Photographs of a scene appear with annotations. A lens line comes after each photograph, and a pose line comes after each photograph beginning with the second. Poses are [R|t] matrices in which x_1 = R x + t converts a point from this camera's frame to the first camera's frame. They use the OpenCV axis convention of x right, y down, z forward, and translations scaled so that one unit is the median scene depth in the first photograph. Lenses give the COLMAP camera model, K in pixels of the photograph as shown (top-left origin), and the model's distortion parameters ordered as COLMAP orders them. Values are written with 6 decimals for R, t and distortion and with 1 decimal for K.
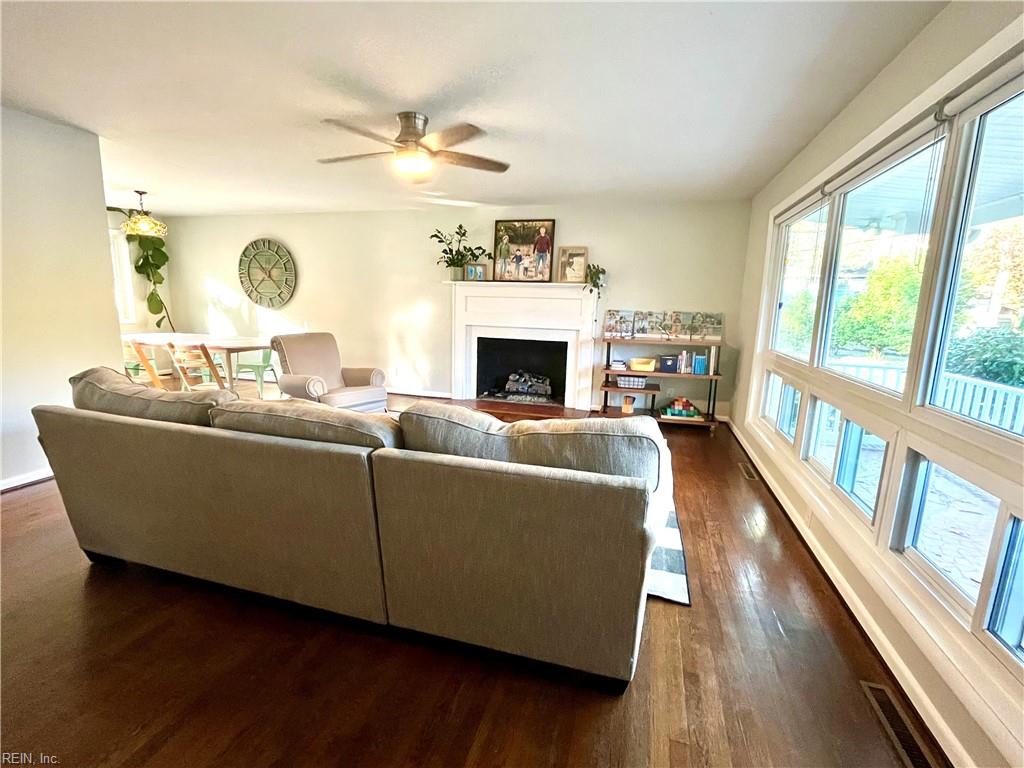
lens RADIAL K [[464.8, 0, 511.8], [0, 464.8, 385.0], [0, 0, 1]] dist [-0.000953, -0.001229]
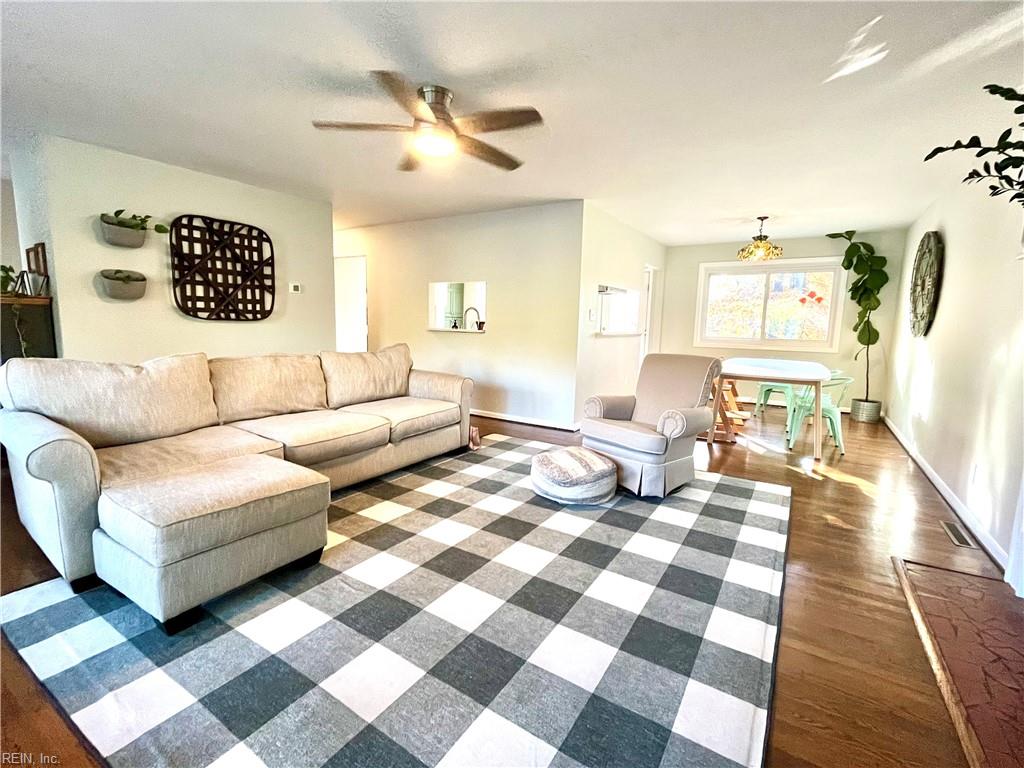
lens RADIAL K [[464.8, 0, 510.5], [0, 464.8, 385.9], [0, 0, 1]] dist [-0.000953, -0.001229]
pose [[-0.278769, 0.099229, -0.955218, 0.337324], [-0.199198, 0.967041, 0.158591, -0.105339], [0.939472, 0.234488, -0.249815, 0.771783]]
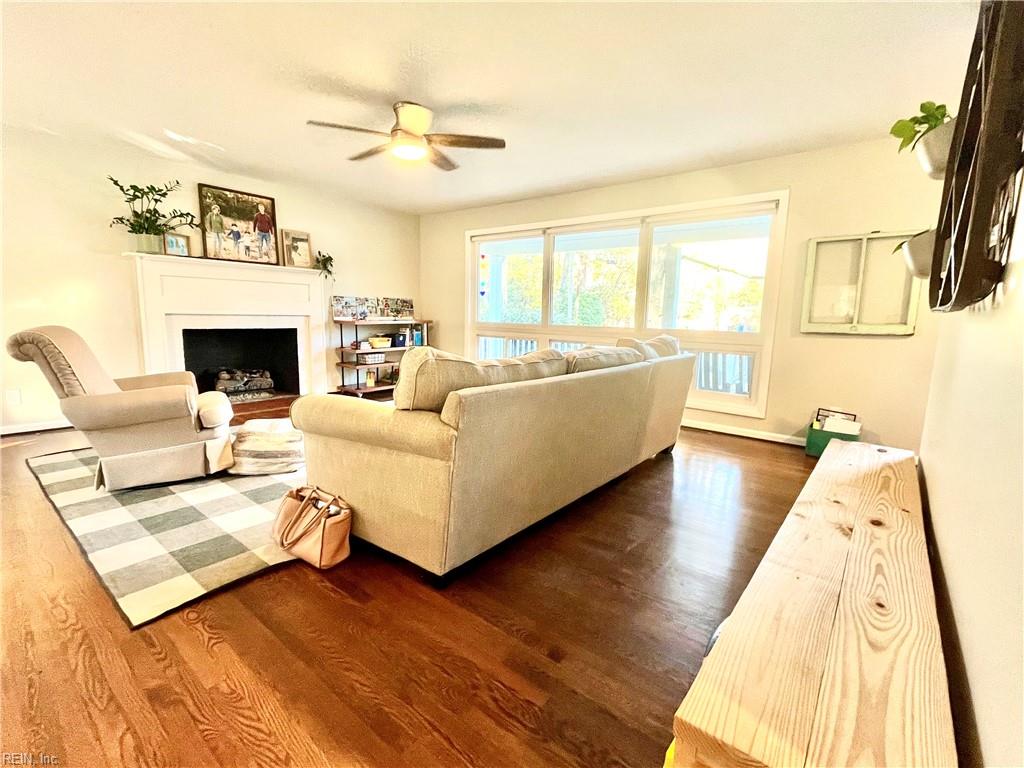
lens RADIAL K [[464.8, 0, 509.7], [0, 464.8, 383.3], [0, 0, 1]] dist [-0.000953, -0.001229]
pose [[0.388062, -0.155165, 0.908478, -0.621422], [0.148216, 0.983402, 0.104651, -0.015300], [-0.909637, 0.094040, 0.404619, 0.214164]]
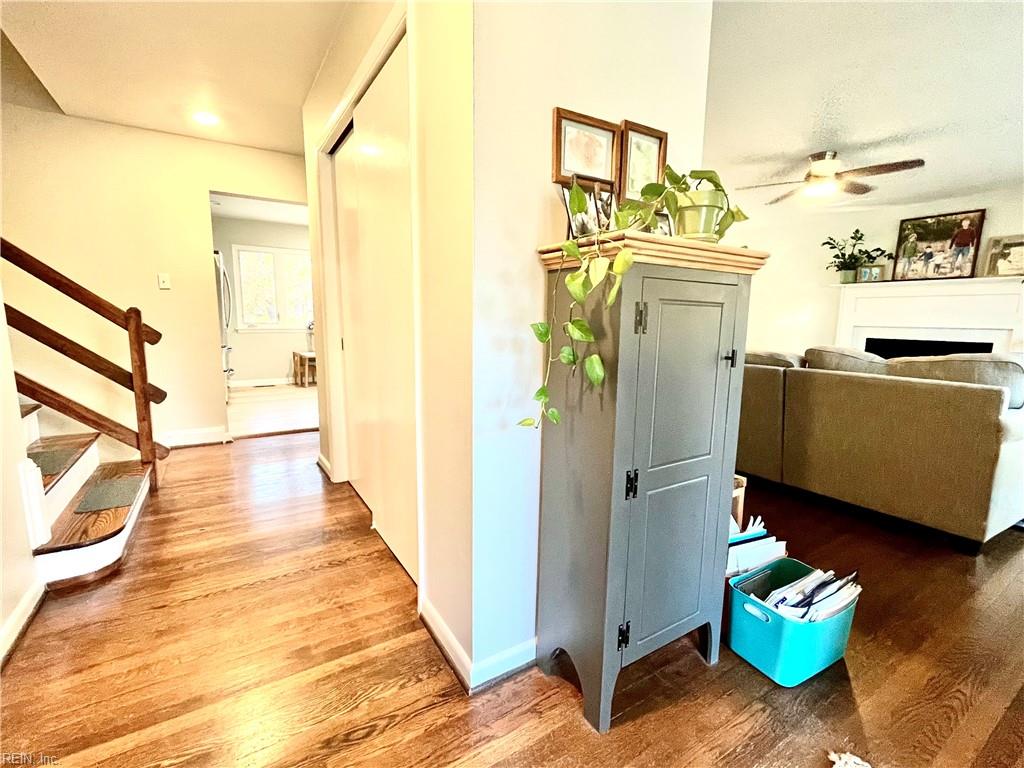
lens RADIAL K [[464.8, 0, 507.7], [0, 464.8, 386.4], [0, 0, 1]] dist [-0.000953, -0.001229]
pose [[0.746204, 0.077779, -0.661159, 0.020875], [-0.104779, 0.994495, -0.001263, 0.089902], [0.657421, 0.070218, 0.750245, -0.274943]]
